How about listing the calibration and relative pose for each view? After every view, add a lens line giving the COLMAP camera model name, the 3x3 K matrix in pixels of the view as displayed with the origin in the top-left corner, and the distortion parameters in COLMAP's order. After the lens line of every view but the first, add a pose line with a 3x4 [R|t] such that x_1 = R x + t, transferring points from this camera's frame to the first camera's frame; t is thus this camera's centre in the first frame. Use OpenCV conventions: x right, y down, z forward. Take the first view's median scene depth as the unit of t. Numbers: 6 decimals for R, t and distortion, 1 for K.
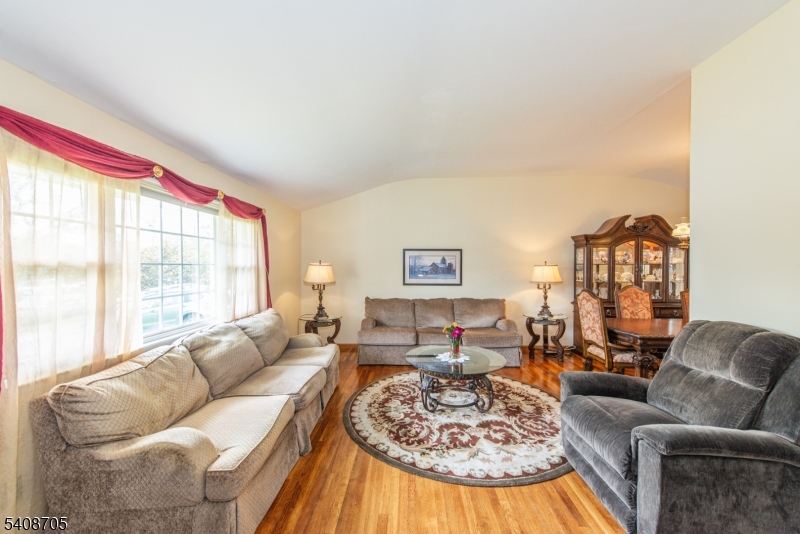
lens RADIAL K [[320.4, 0, 402.3], [0, 320.4, 267.9], [0, 0, 1]] dist [0.002258, -0.000141]
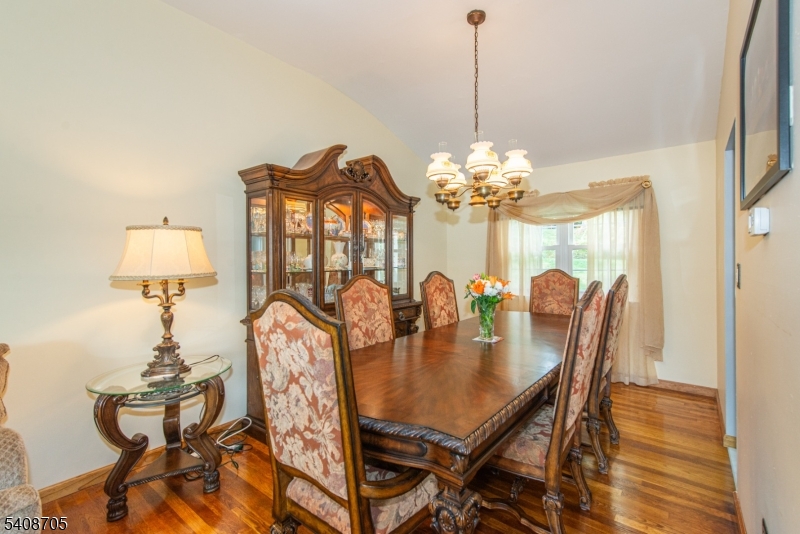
lens RADIAL K [[352.3, 0, 403.8], [0, 352.3, 264.0], [0, 0, 1]] dist [0.024814, -0.000044]
pose [[0.623958, -0.011648, 0.781371, 0.301900], [0.015584, 0.999876, 0.002461, 0.033231], [-0.781302, 0.010641, 0.624062, 0.549331]]
